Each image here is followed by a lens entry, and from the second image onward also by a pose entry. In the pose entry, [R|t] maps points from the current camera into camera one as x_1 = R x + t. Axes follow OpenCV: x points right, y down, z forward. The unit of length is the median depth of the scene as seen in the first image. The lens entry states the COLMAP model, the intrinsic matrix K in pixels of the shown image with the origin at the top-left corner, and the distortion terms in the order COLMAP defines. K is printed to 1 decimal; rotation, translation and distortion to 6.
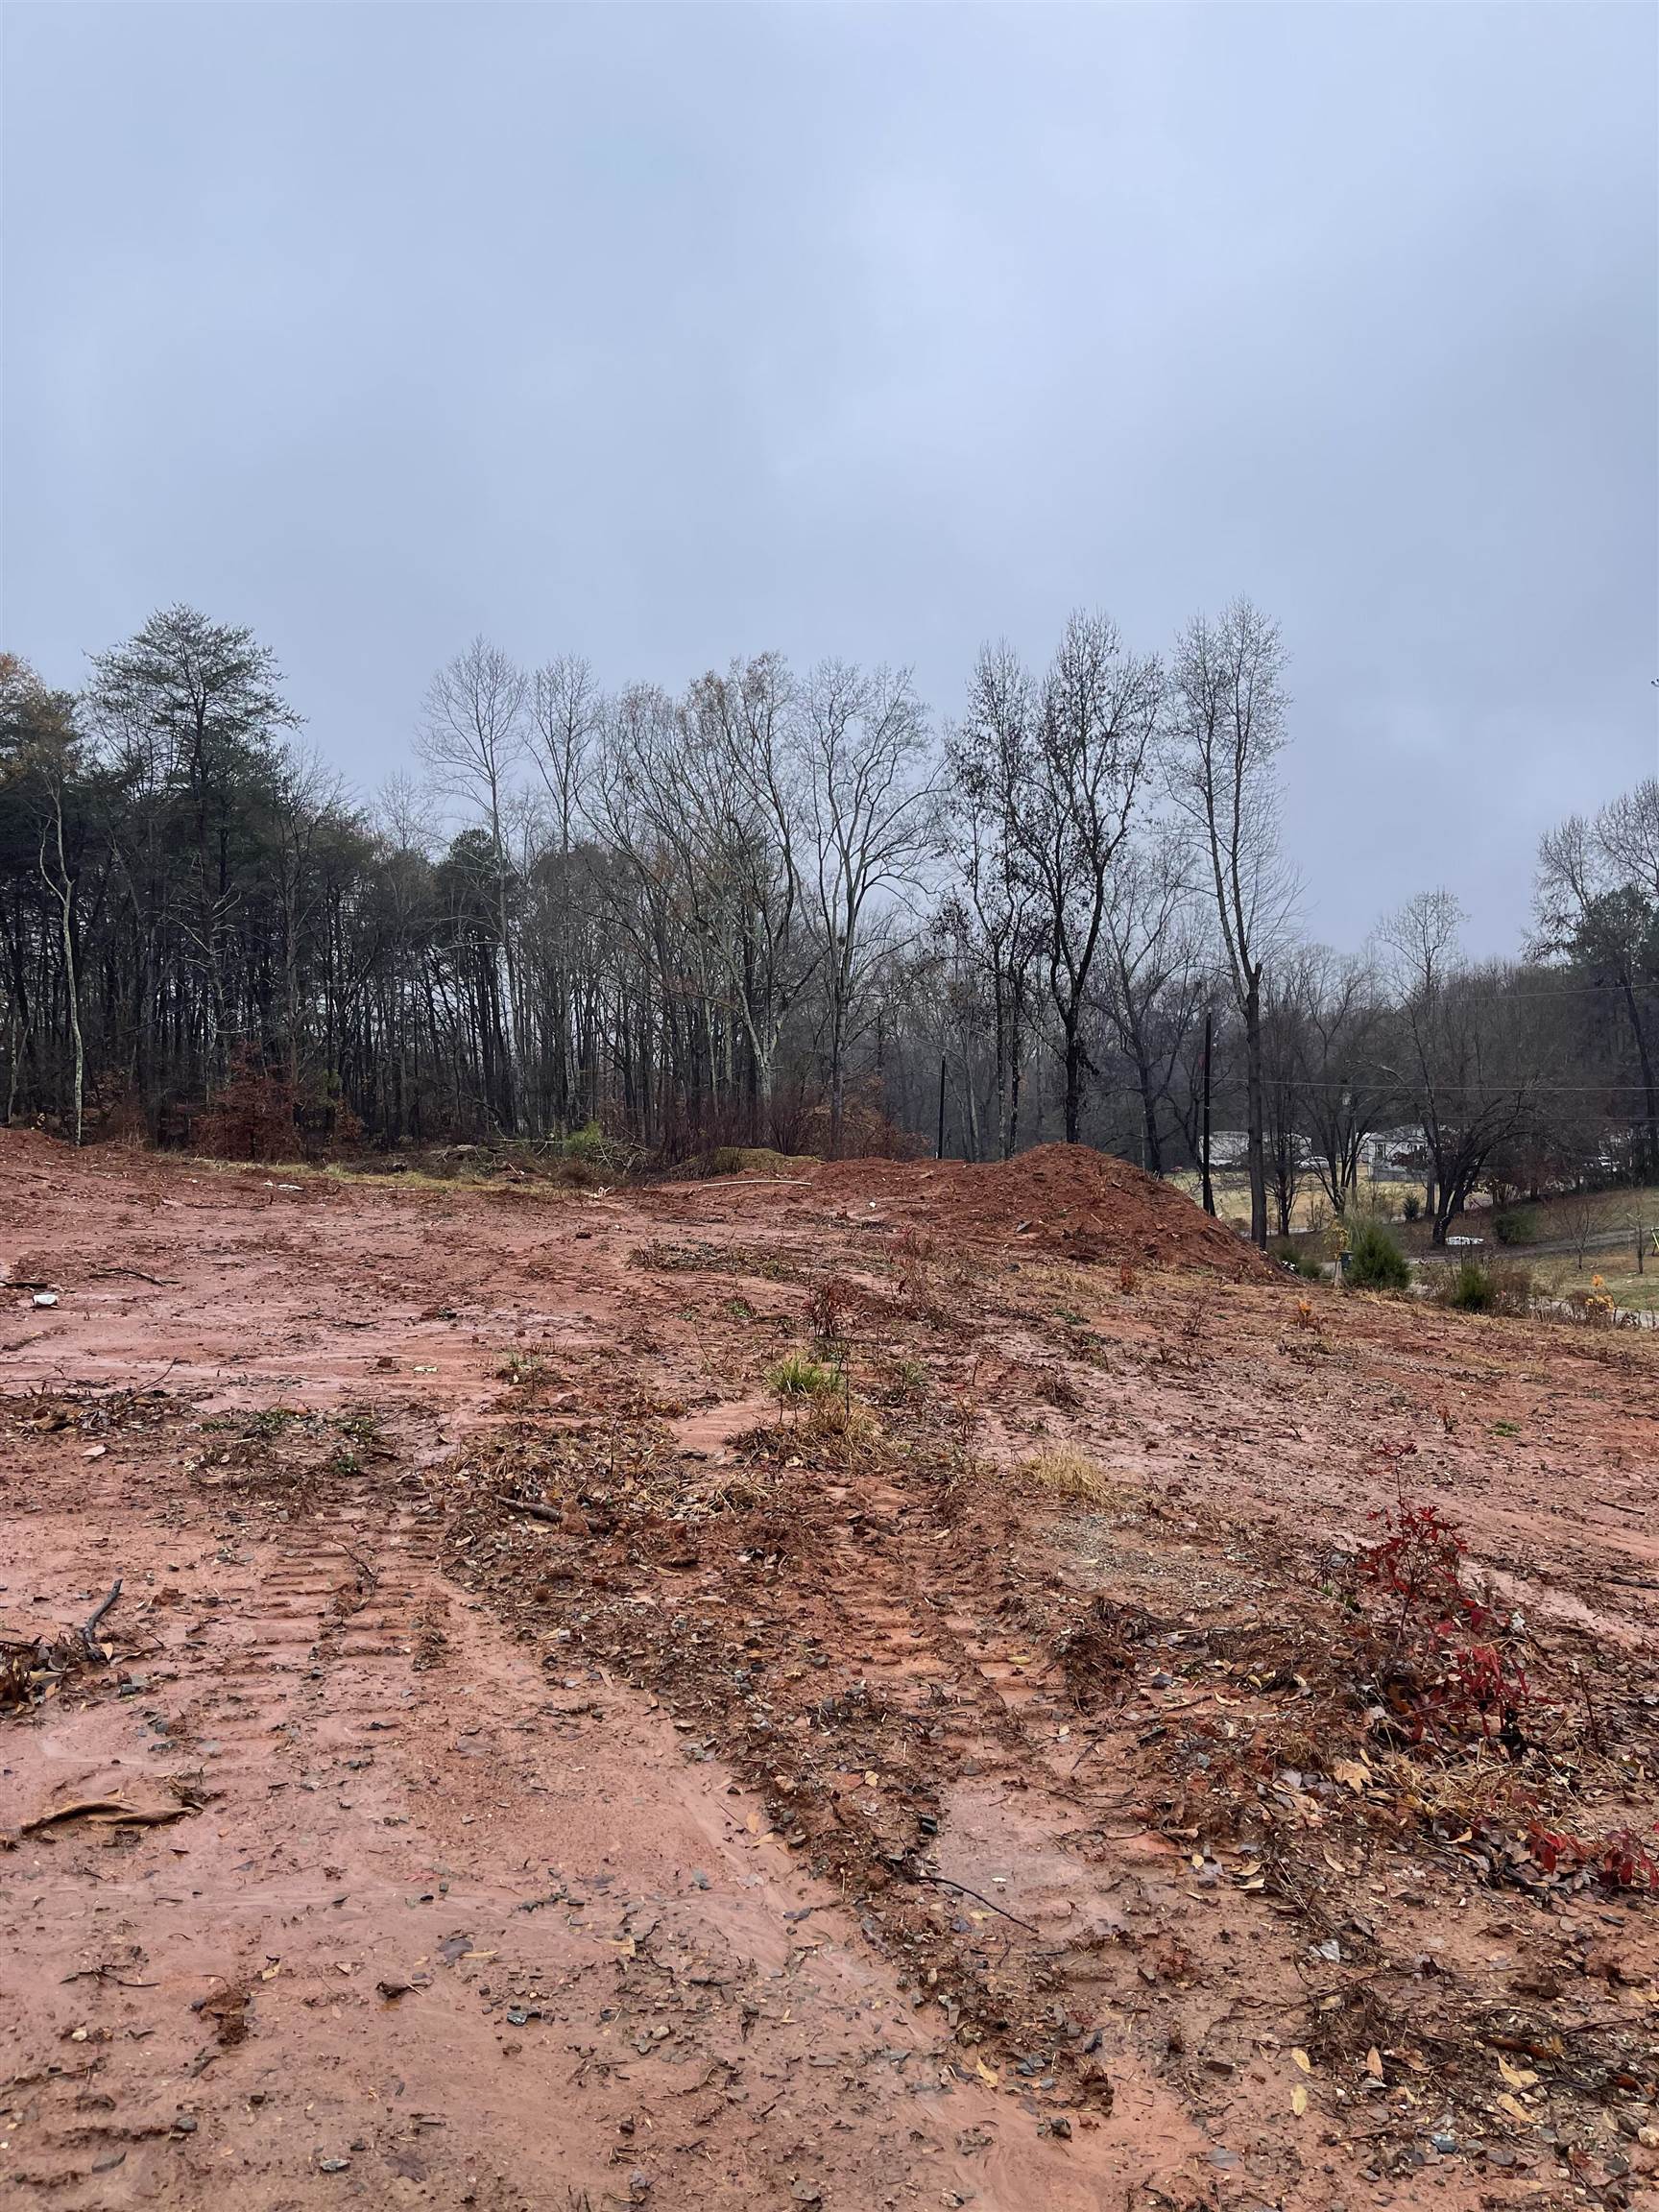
lens RADIAL K [[1660.8, 0, 833.6], [0, 1660.8, 1105.1], [0, 0, 1]] dist [0.058545, -0.082978]
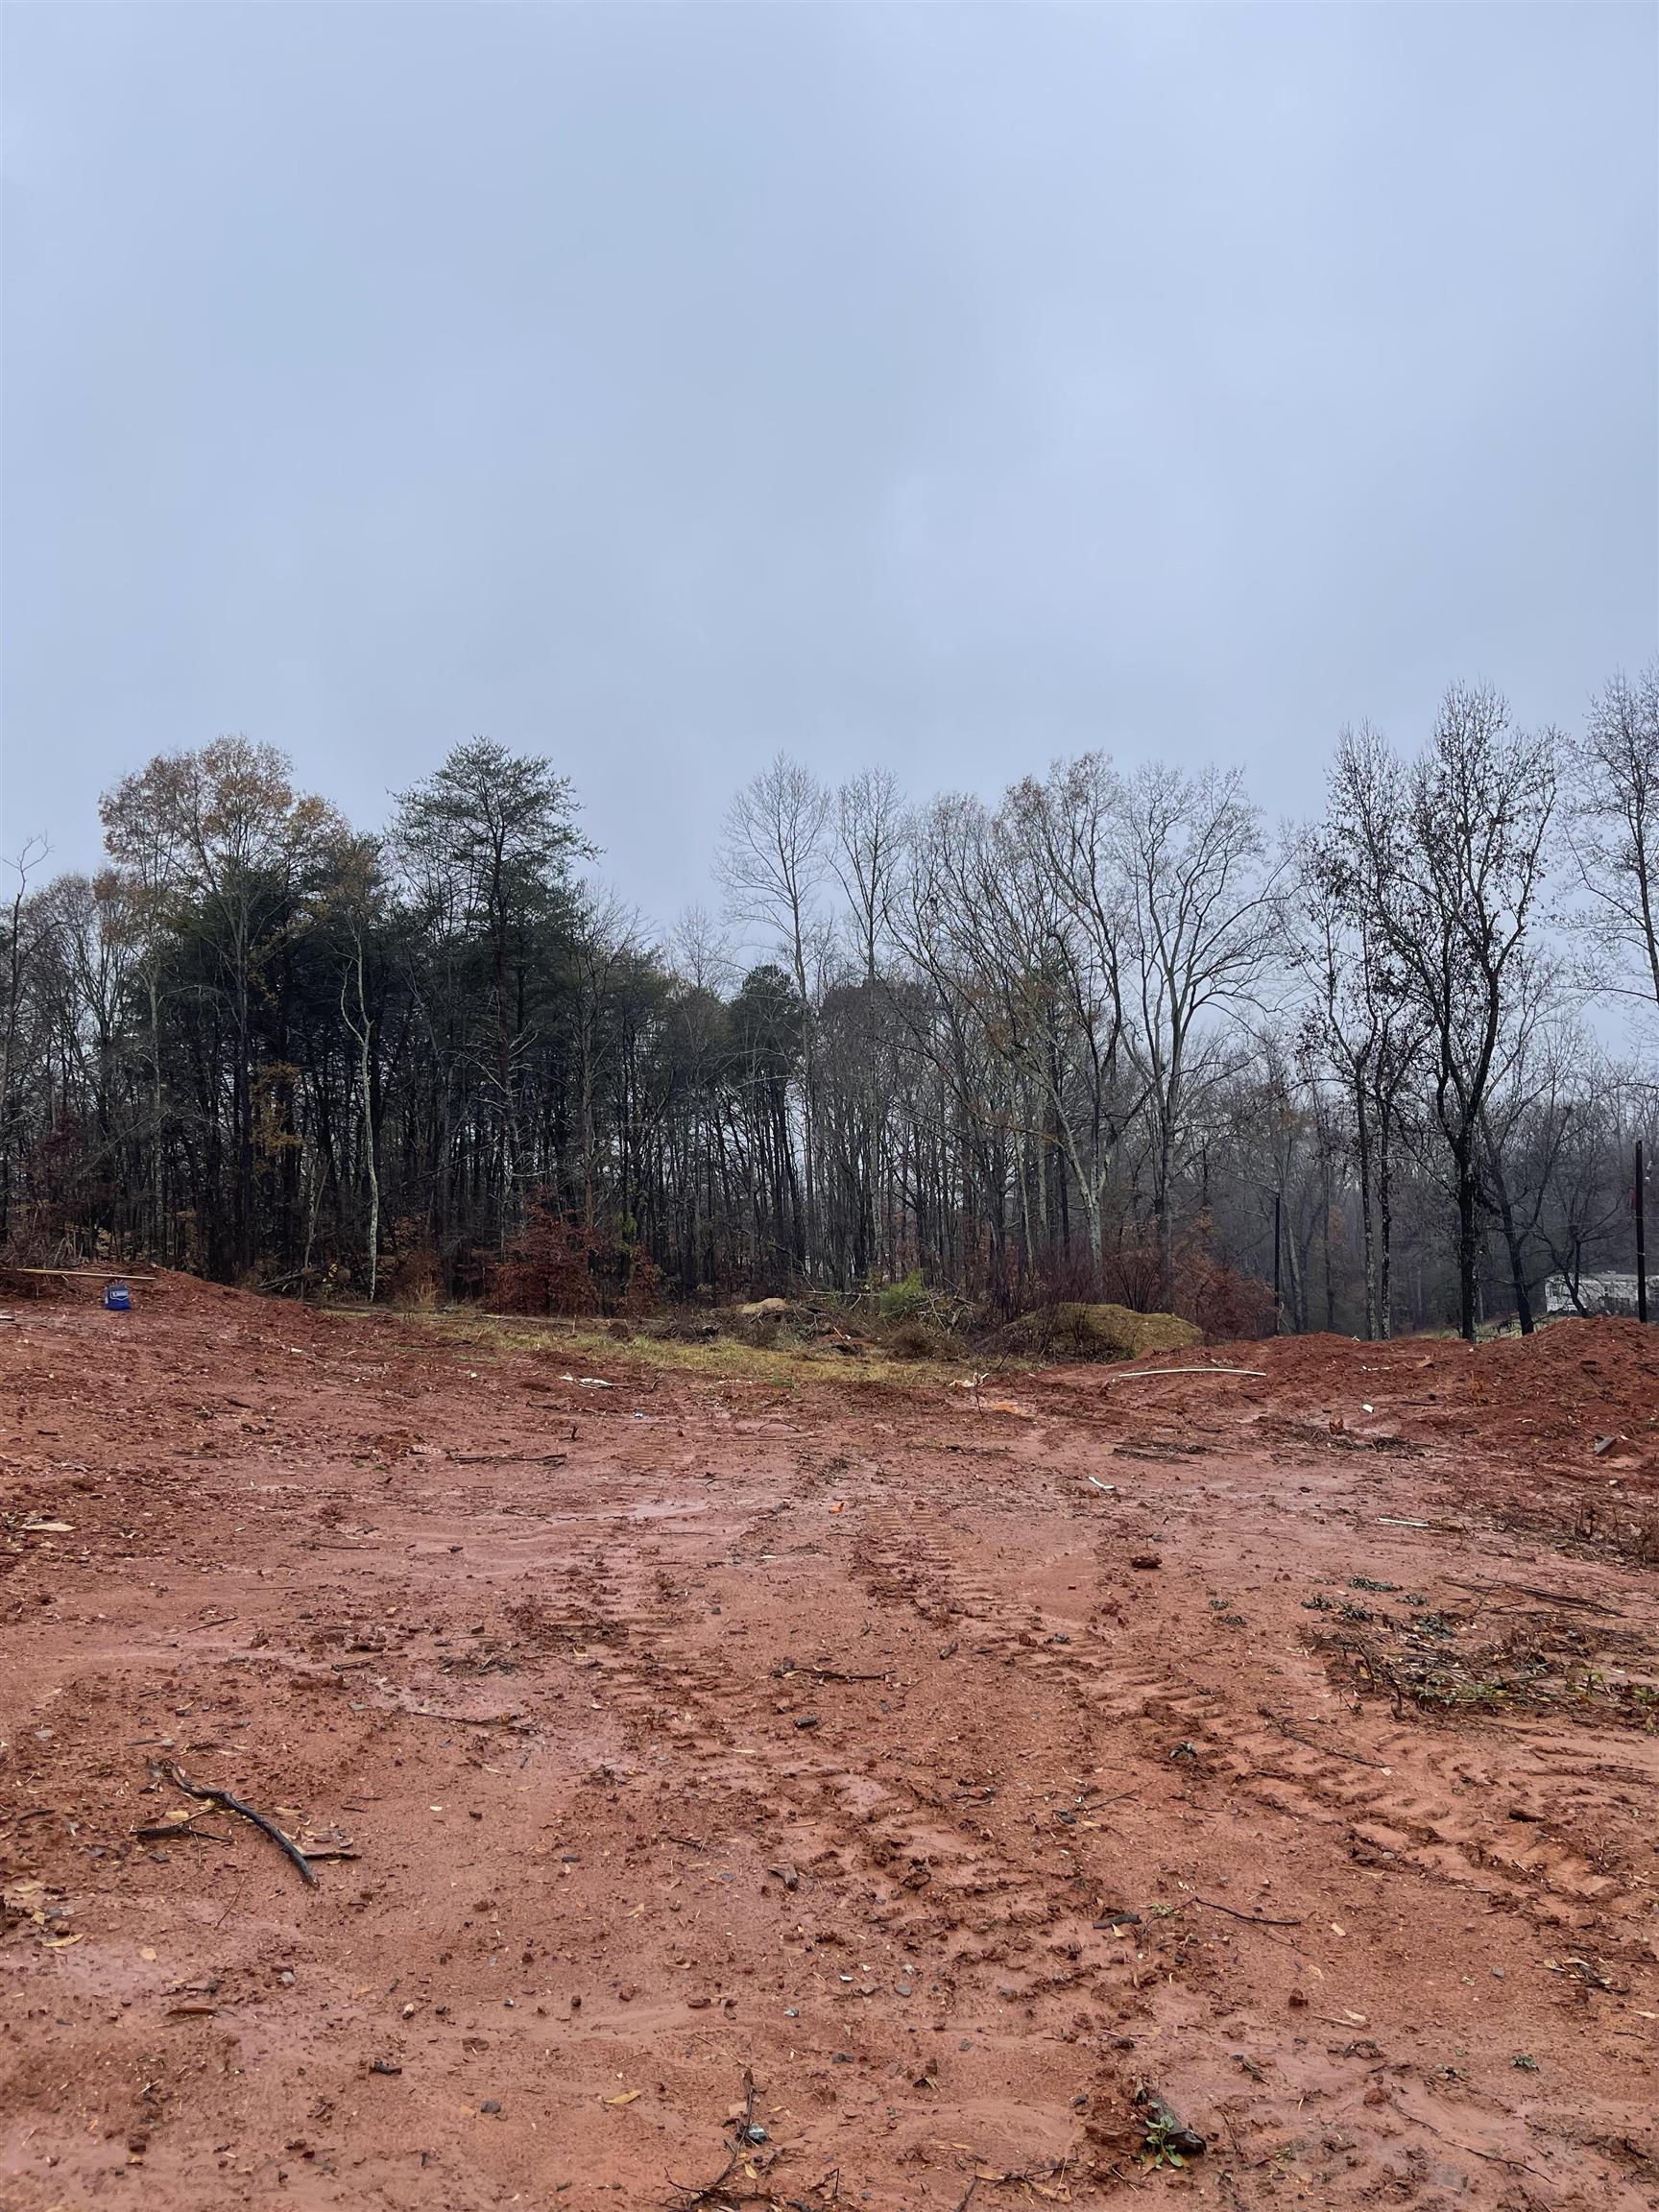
lens RADIAL K [[1660.8, 0, 834.9], [0, 1660.8, 1121.4], [0, 0, 1]] dist [0.058545, -0.082978]
pose [[0.986627, -0.016258, -0.162182, -0.037803], [0.004478, 0.997341, -0.072738, -0.005317], [0.162933, 0.071039, 0.984076, 0.107900]]
